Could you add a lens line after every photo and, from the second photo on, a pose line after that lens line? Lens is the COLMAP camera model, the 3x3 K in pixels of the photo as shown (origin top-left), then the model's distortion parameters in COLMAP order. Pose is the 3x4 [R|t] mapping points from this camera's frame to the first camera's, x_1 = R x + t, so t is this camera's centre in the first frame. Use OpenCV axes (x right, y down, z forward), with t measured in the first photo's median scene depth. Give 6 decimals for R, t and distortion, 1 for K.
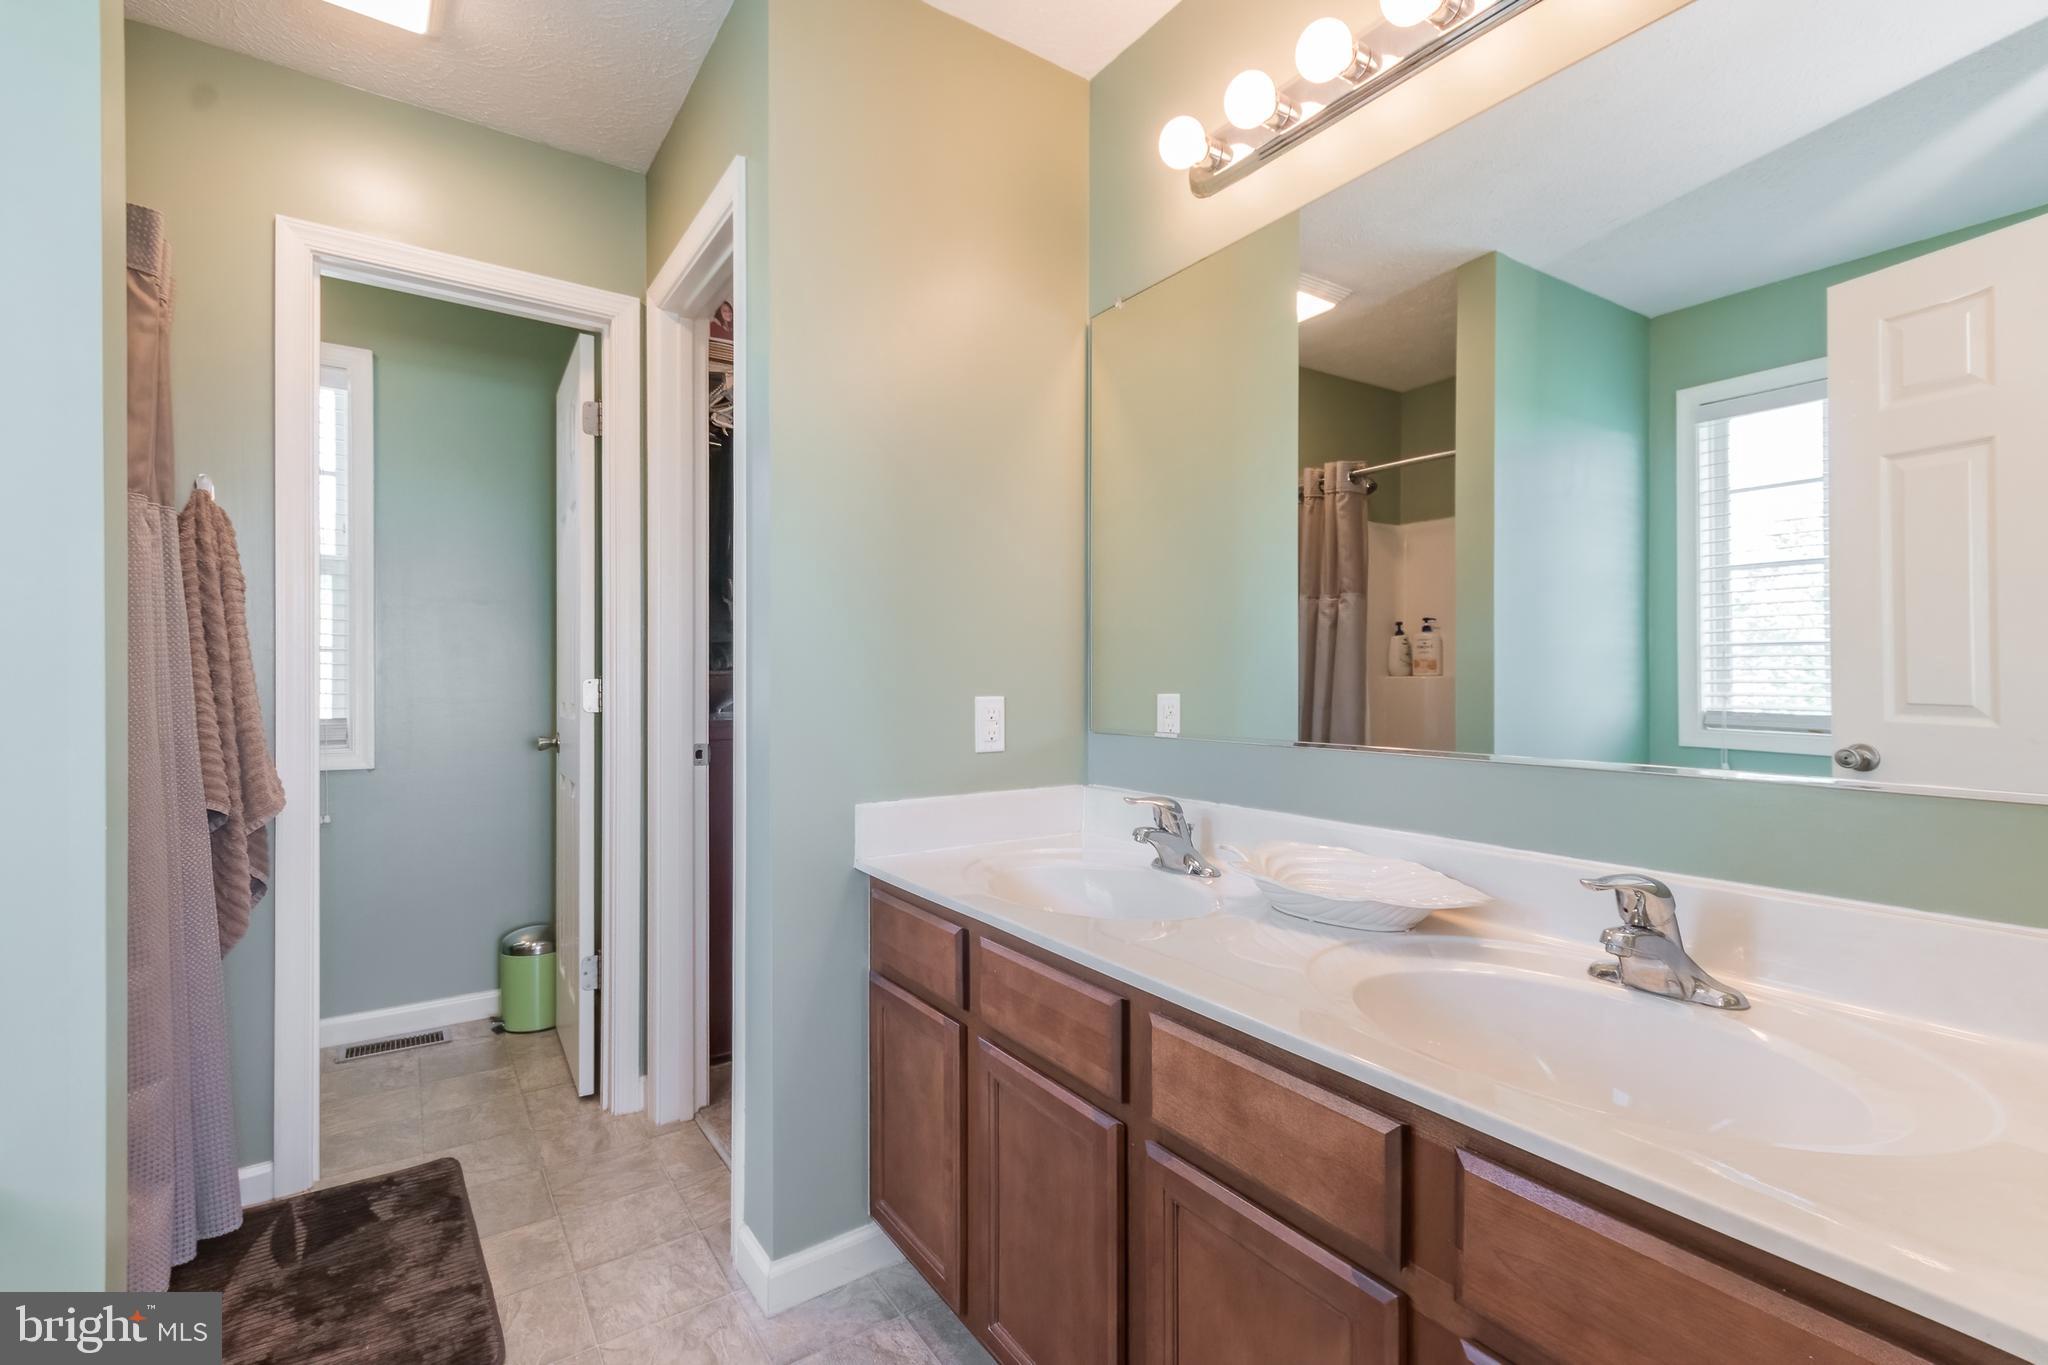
lens RADIAL K [[913.5, 0, 1028.6], [0, 913.5, 674.4], [0, 0, 1]] dist [0.002149, 0.000216]
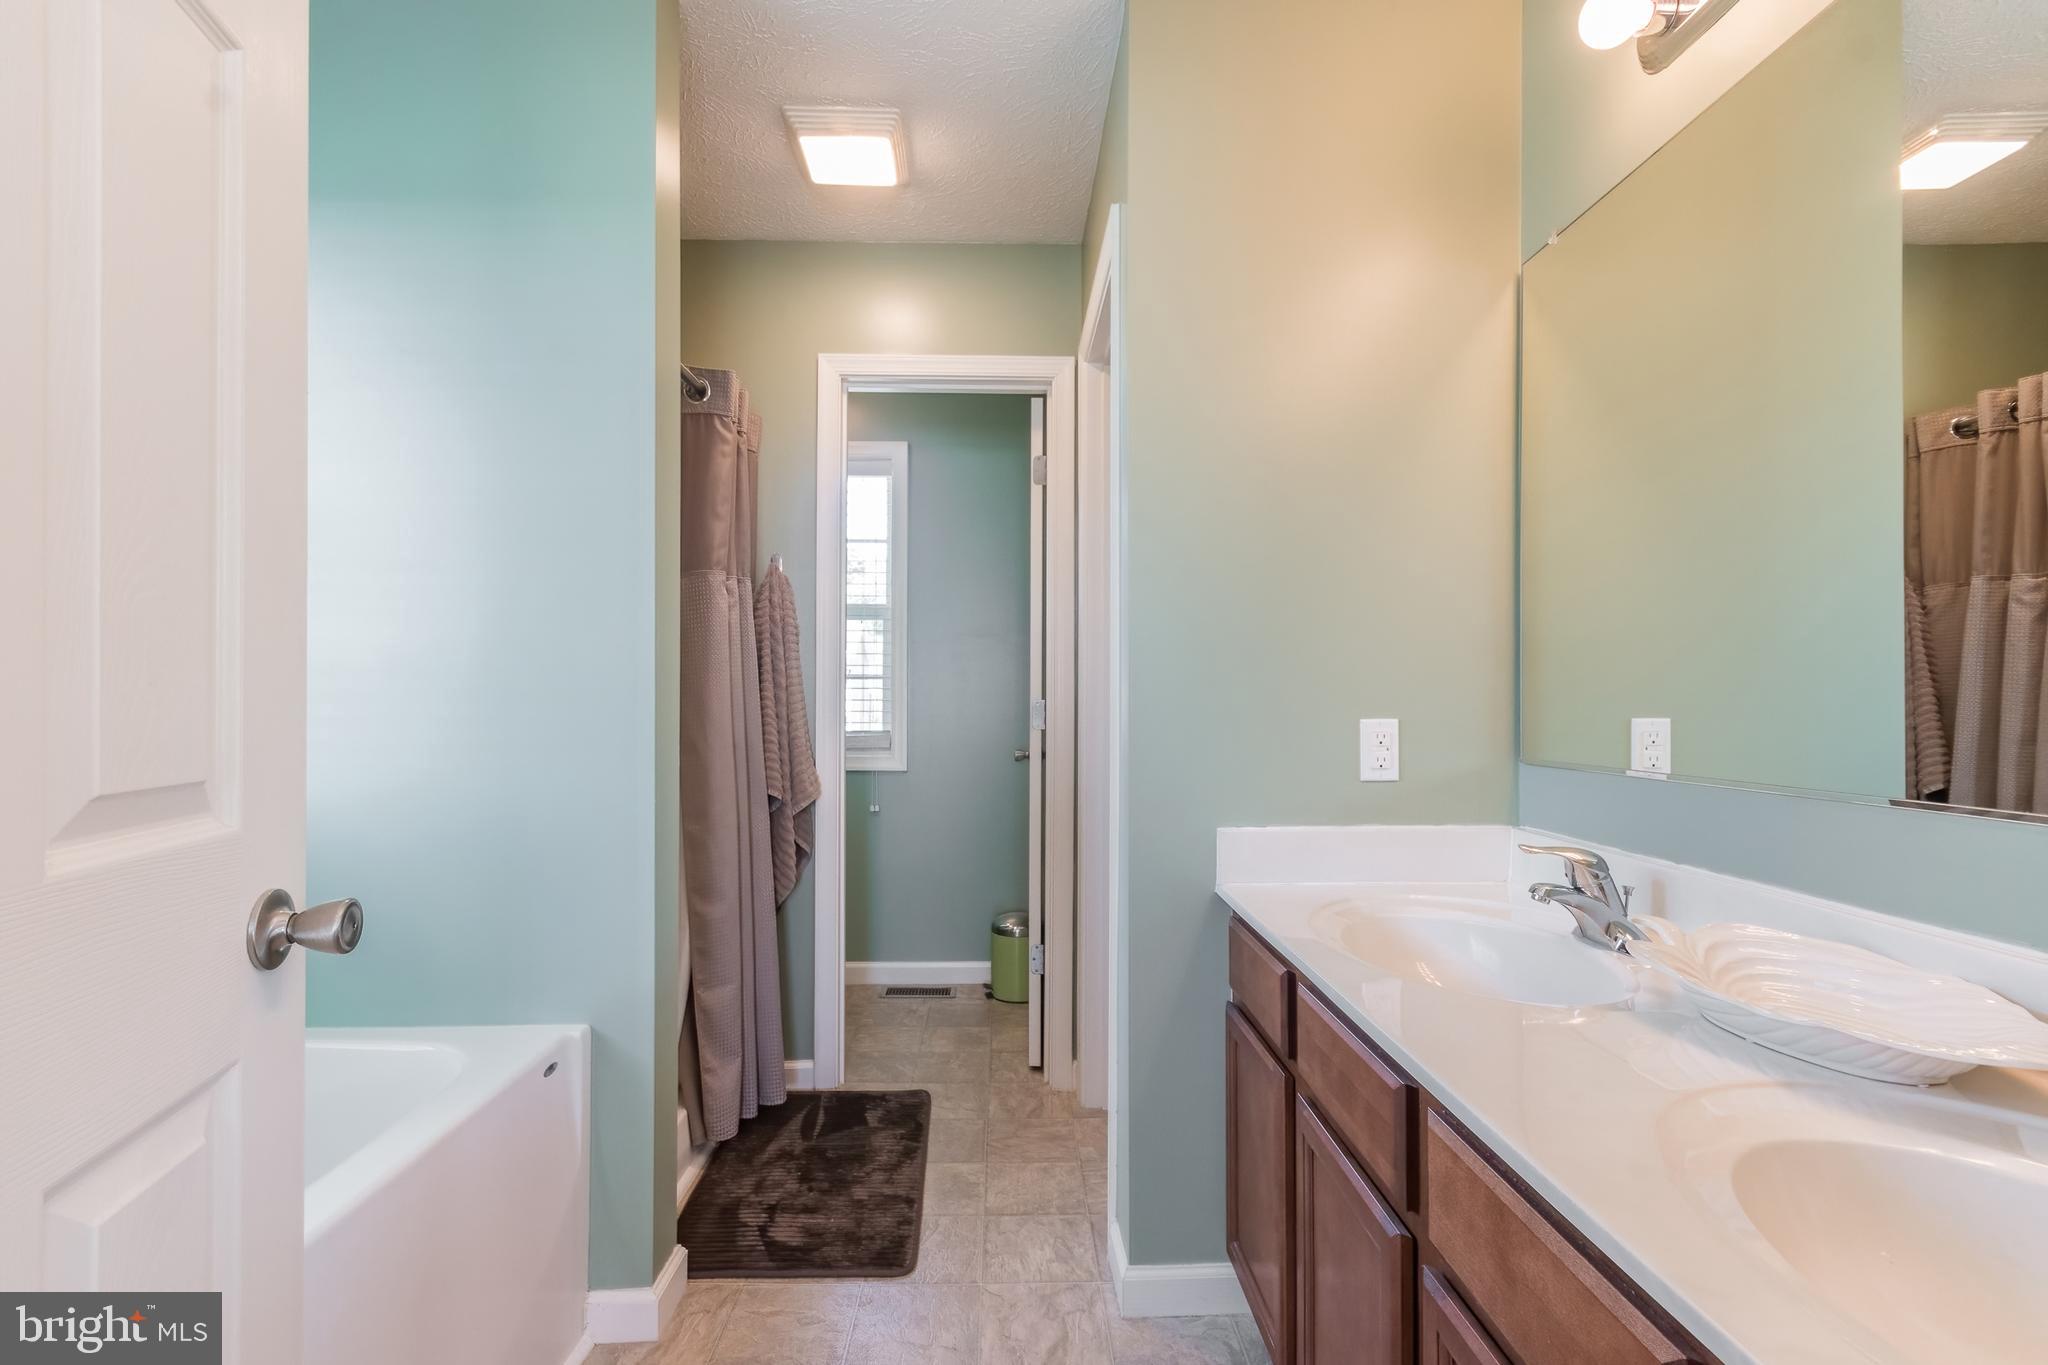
lens RADIAL K [[898.5, 0, 1013.7], [0, 898.5, 690.5], [0, 0, 1]] dist [0.000806, -0.000177]
pose [[0.829956, -0.006932, -0.557785, 0.160450], [0.004022, 0.999971, -0.006442, 0.000545], [0.557814, 0.003103, 0.829960, 0.074933]]
